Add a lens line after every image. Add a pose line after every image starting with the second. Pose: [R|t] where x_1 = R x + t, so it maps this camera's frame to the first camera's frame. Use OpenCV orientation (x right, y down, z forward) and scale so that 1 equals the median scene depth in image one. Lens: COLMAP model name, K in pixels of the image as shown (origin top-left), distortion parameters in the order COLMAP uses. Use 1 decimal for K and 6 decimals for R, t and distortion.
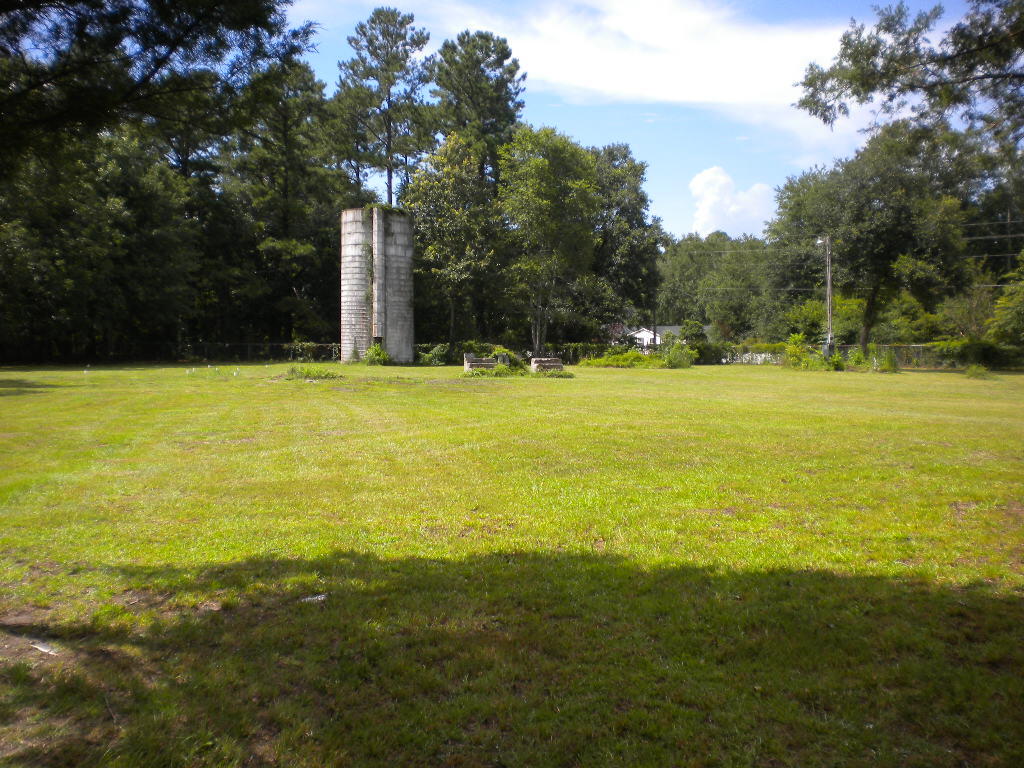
lens RADIAL K [[1073.5, 0, 512.0], [0, 1073.5, 384.0], [0, 0, 1]] dist [-0.077573, -0.173640]
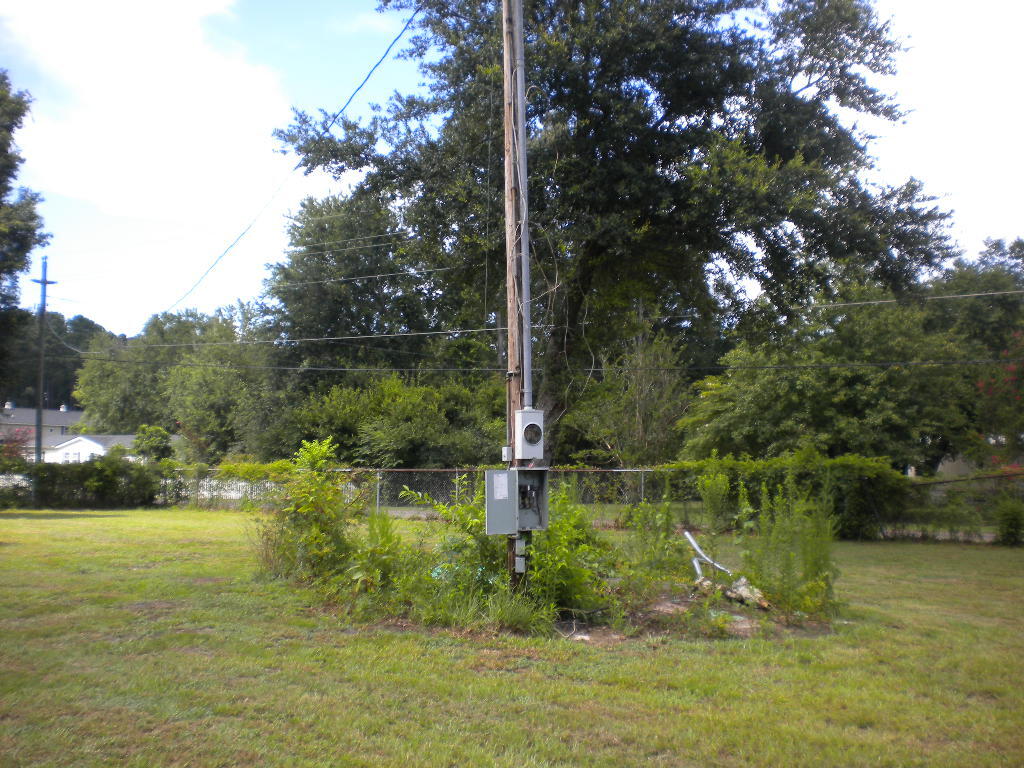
lens RADIAL K [[1073.5, 0, 512.0], [0, 1073.5, 384.0], [0, 0, 1]] dist [-0.077573, -0.173640]
pose [[0.902178, 0.037942, 0.429693, 0.115105], [0.010144, 0.993982, -0.109068, -0.016805], [-0.431245, 0.102758, 0.896364, 0.437513]]
